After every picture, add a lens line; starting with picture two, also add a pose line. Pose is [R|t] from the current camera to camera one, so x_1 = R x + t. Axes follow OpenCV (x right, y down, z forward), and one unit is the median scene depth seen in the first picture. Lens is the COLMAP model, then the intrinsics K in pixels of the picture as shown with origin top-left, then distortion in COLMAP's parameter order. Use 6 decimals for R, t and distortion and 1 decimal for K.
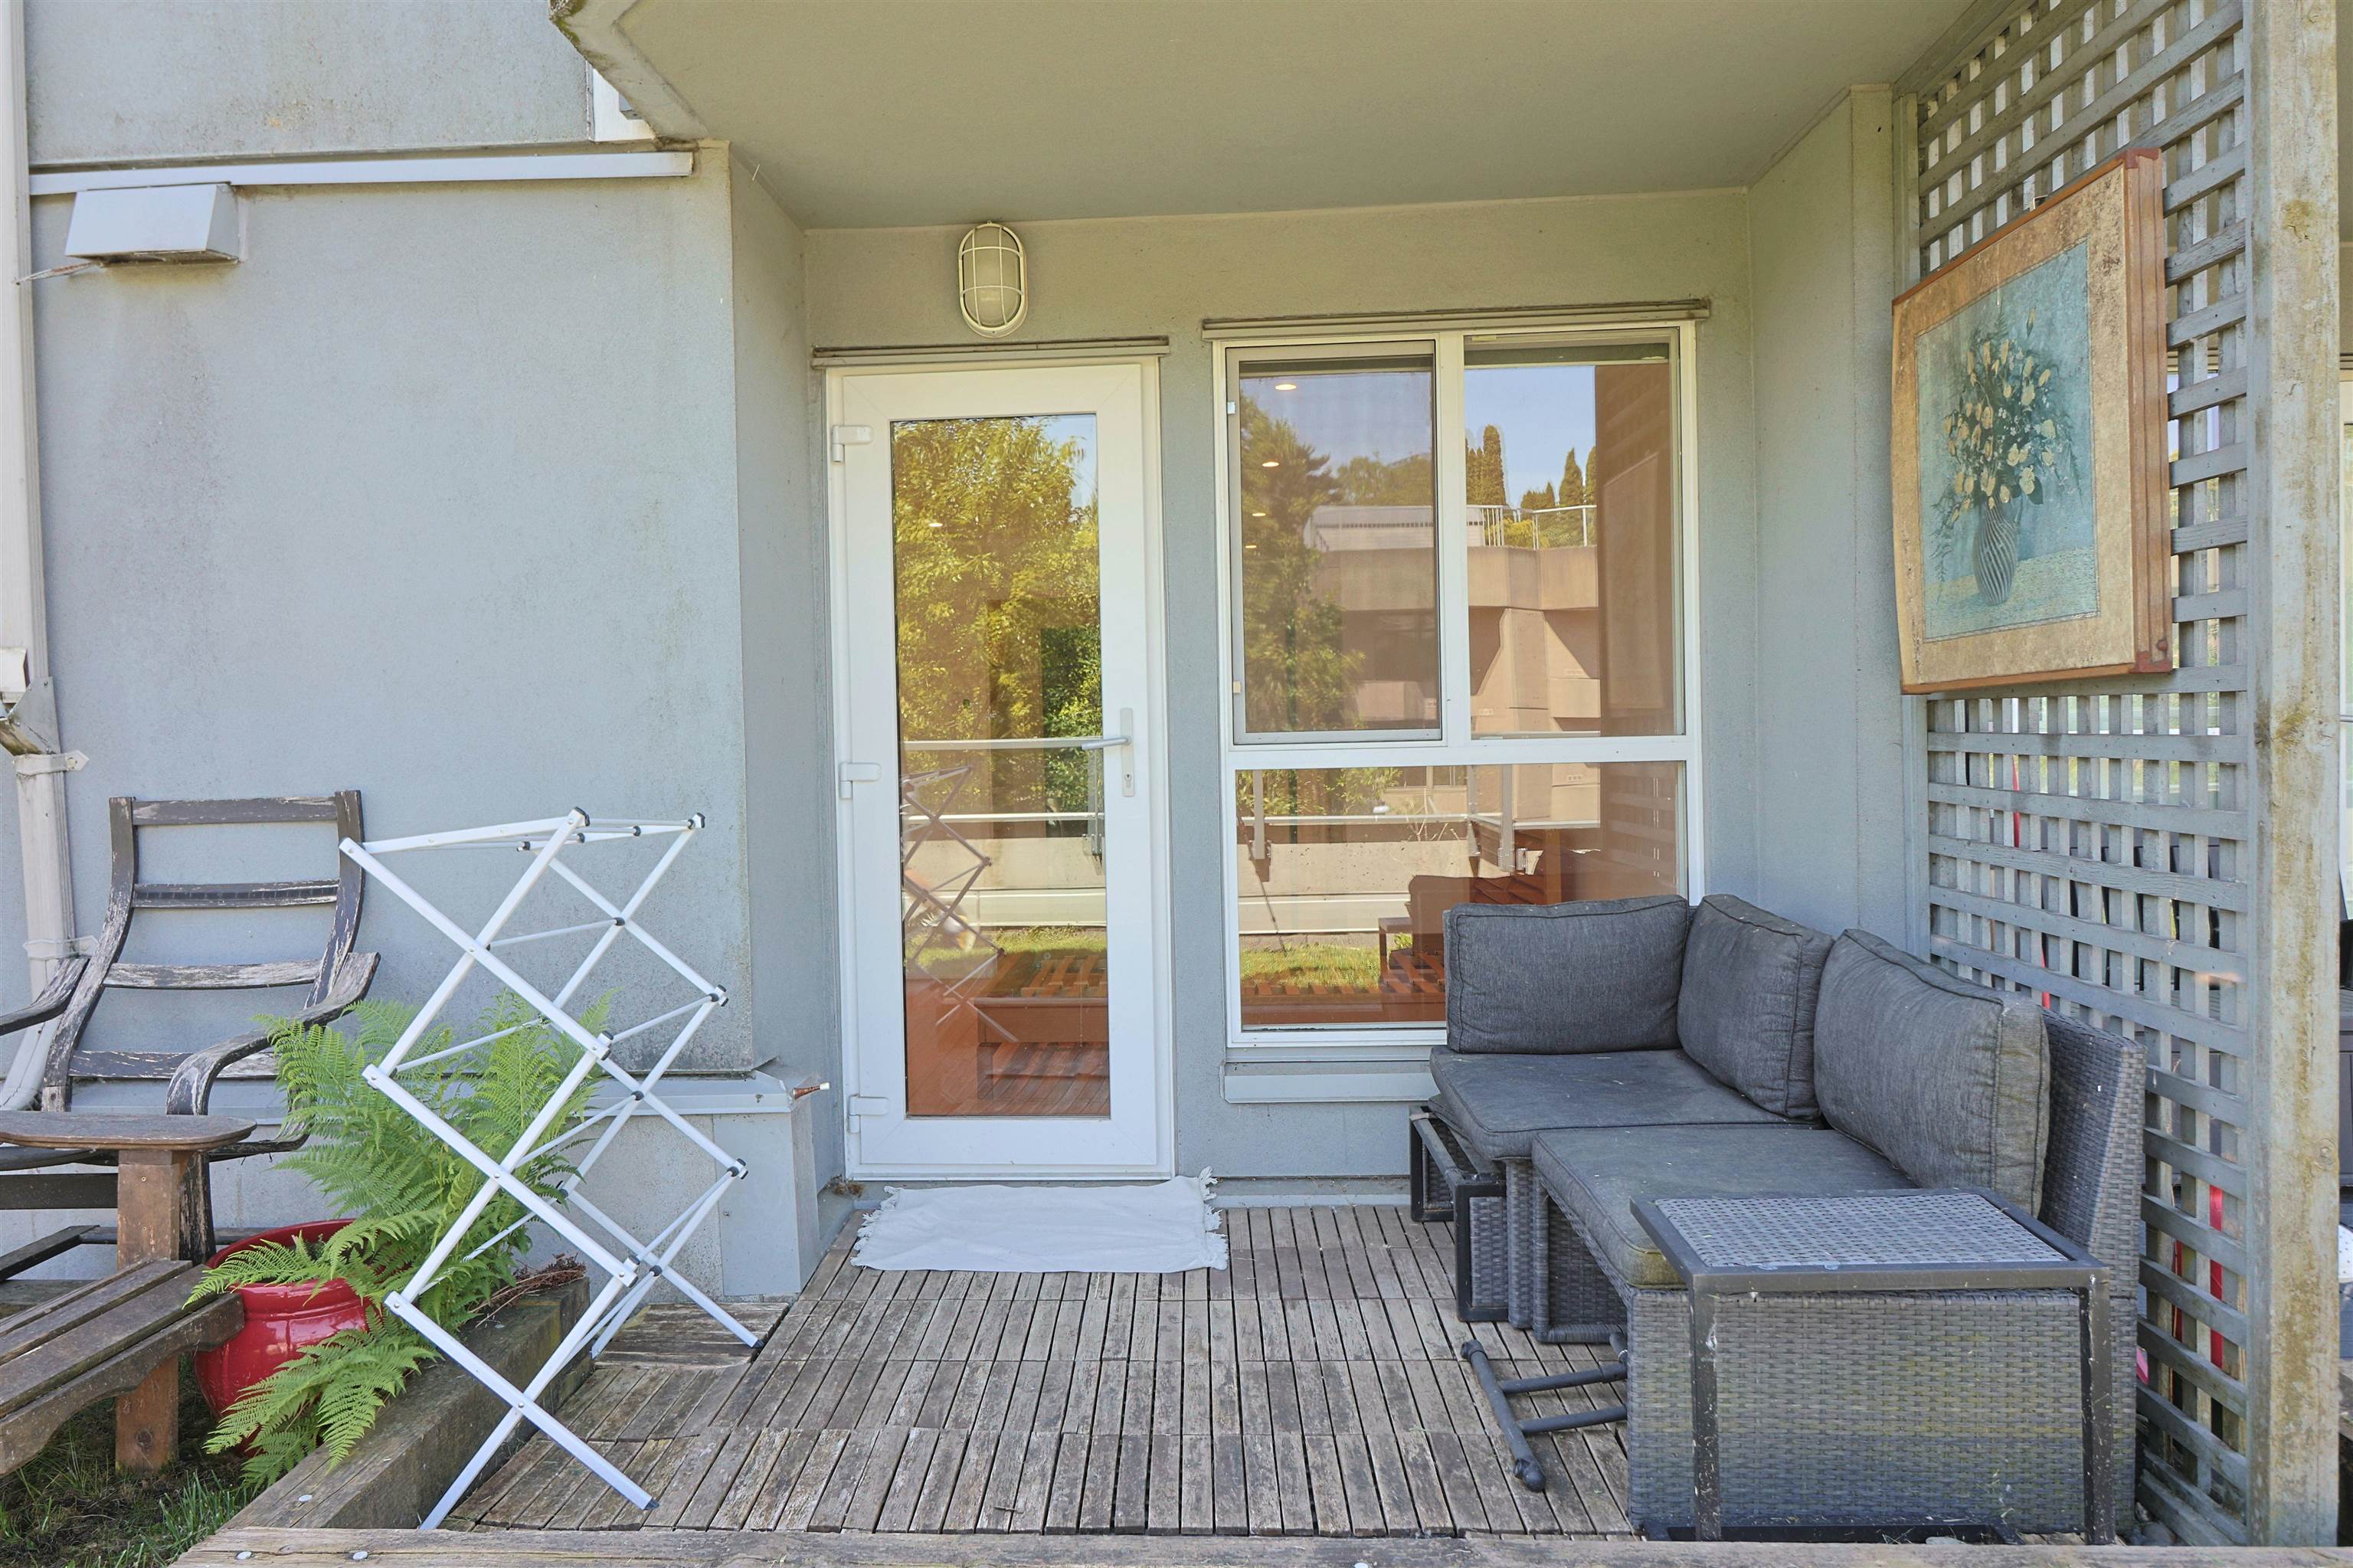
lens RADIAL K [[1415.3, 0, 1169.9], [0, 1415.3, 781.9], [0, 0, 1]] dist [0.000170, 0.000020]
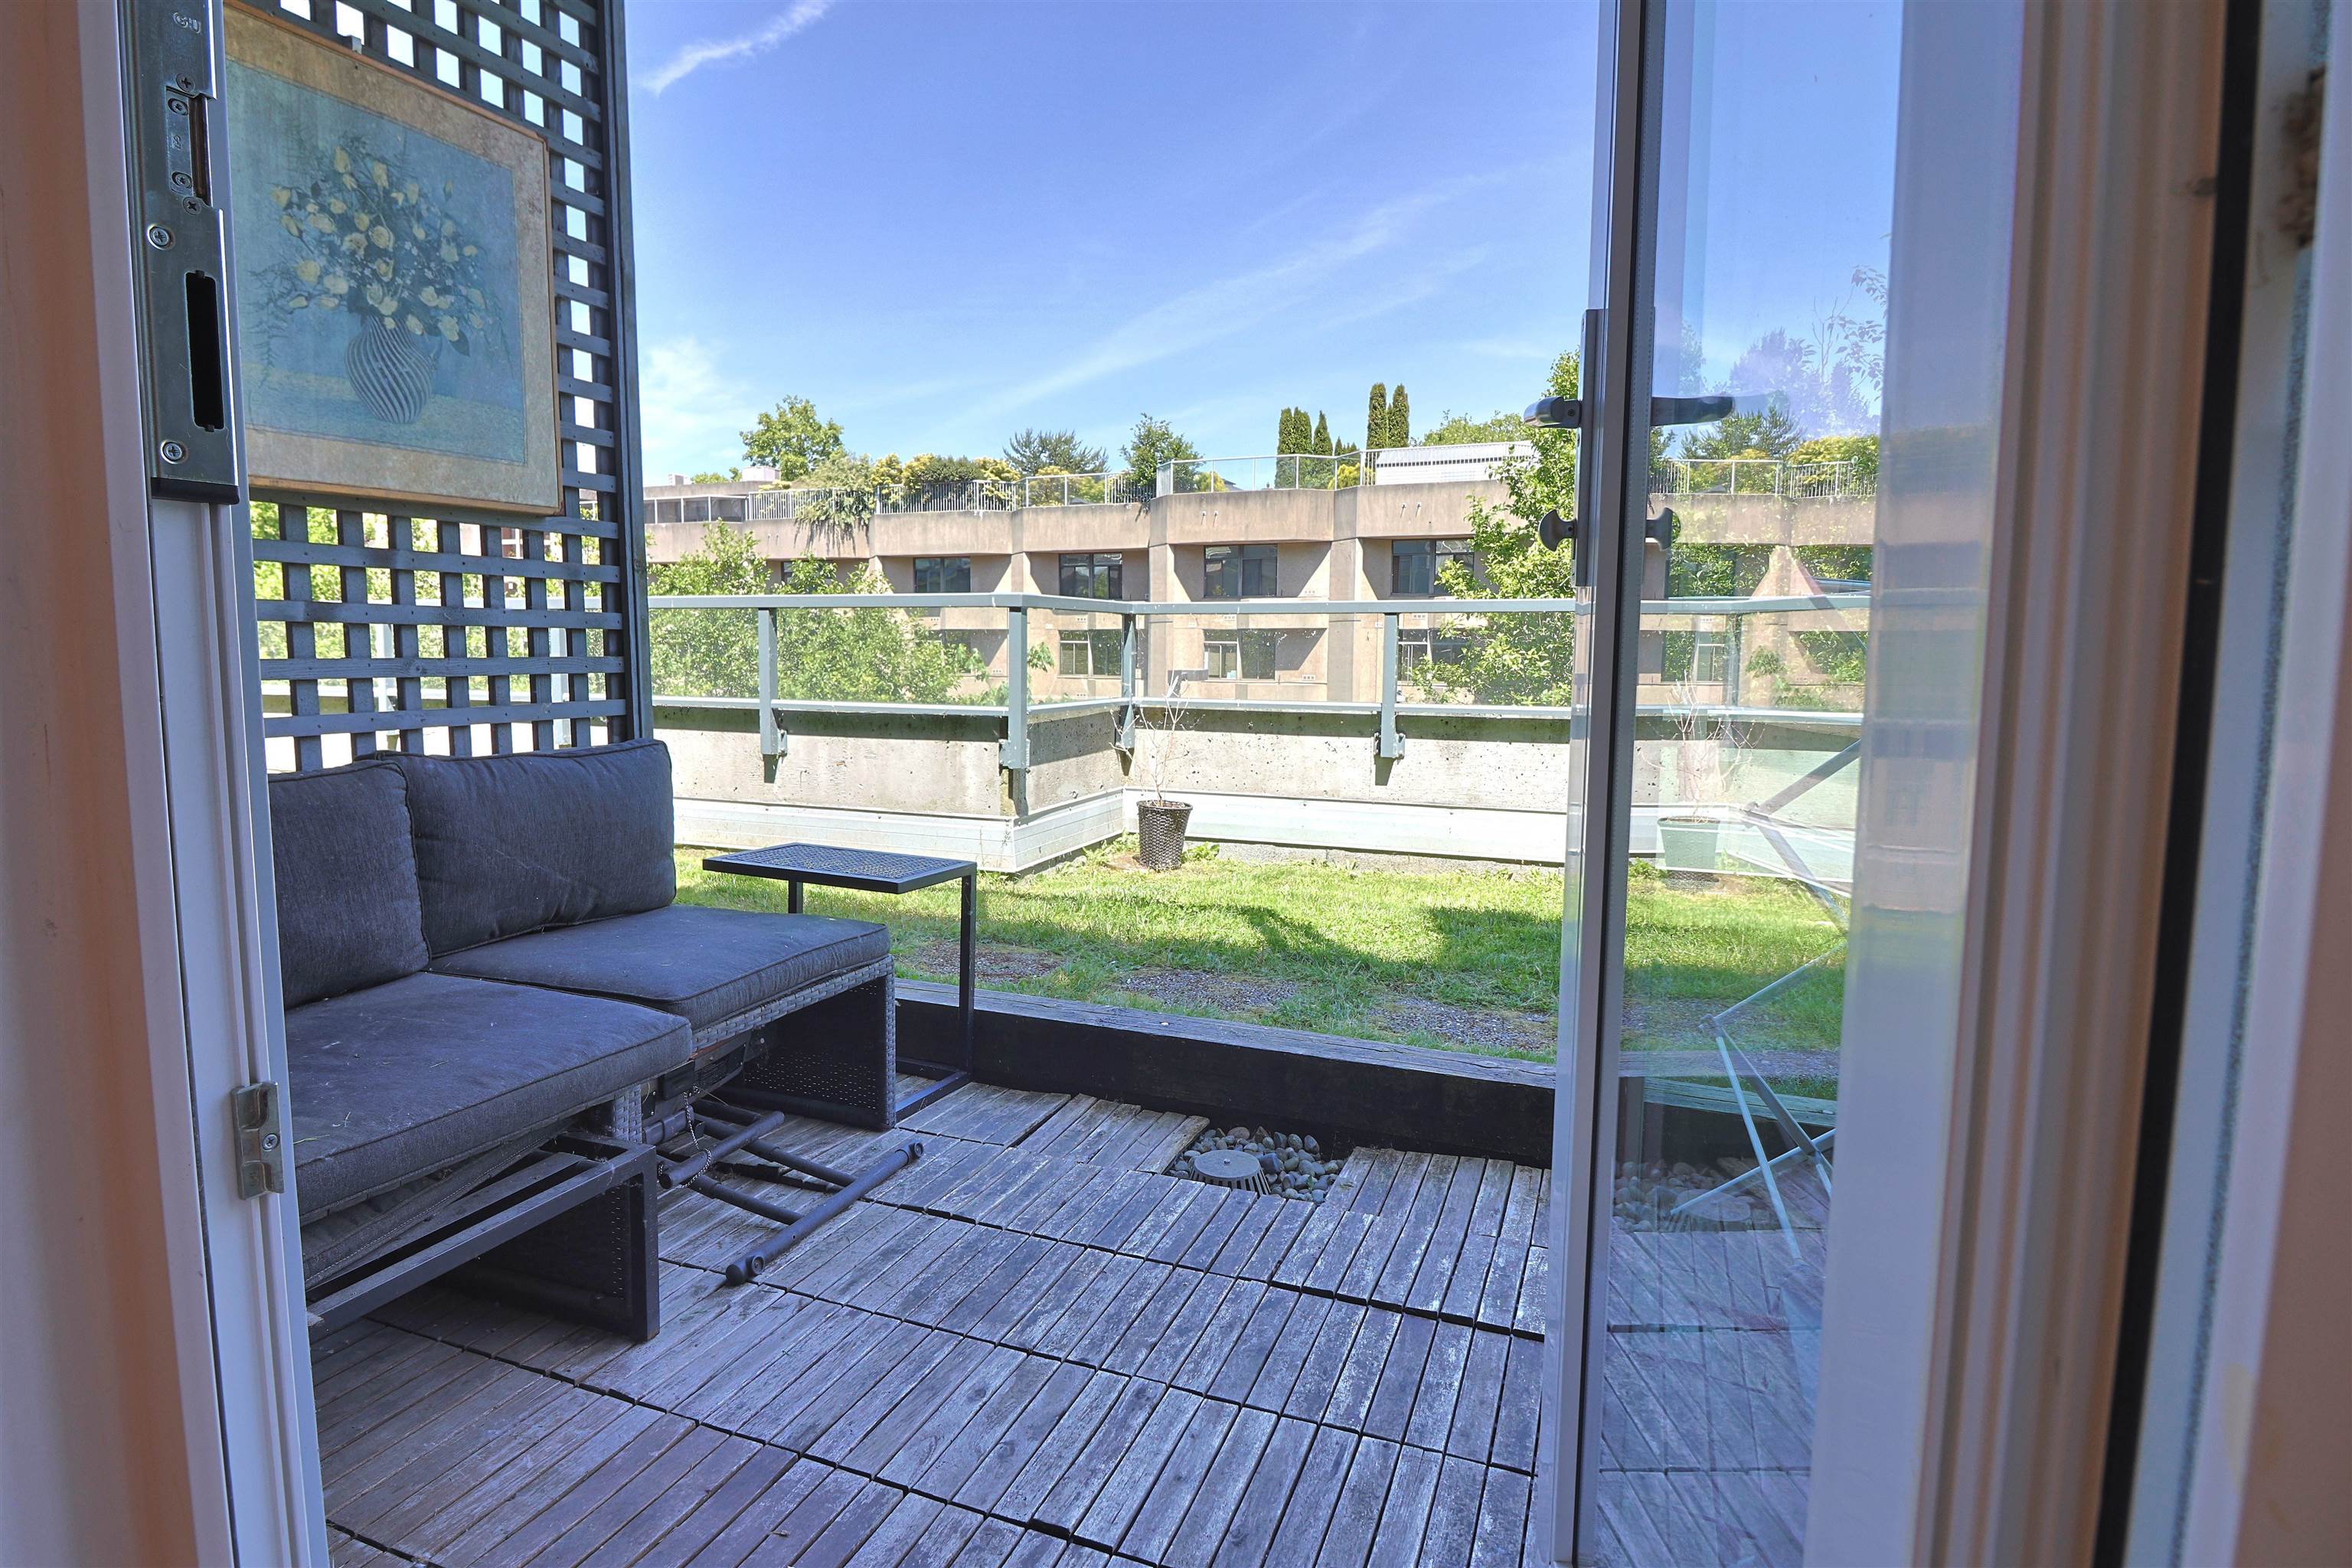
lens RADIAL K [[1205.6, 0, 1165.6], [0, 1205.6, 771.3], [0, 0, 1]] dist [-0.013883, -0.002505]
pose [[-0.935617, -0.015634, 0.352670, -0.298229], [0.032448, 0.990981, 0.130016, 0.038517], [-0.351522, 0.133089, -0.926671, 1.799391]]
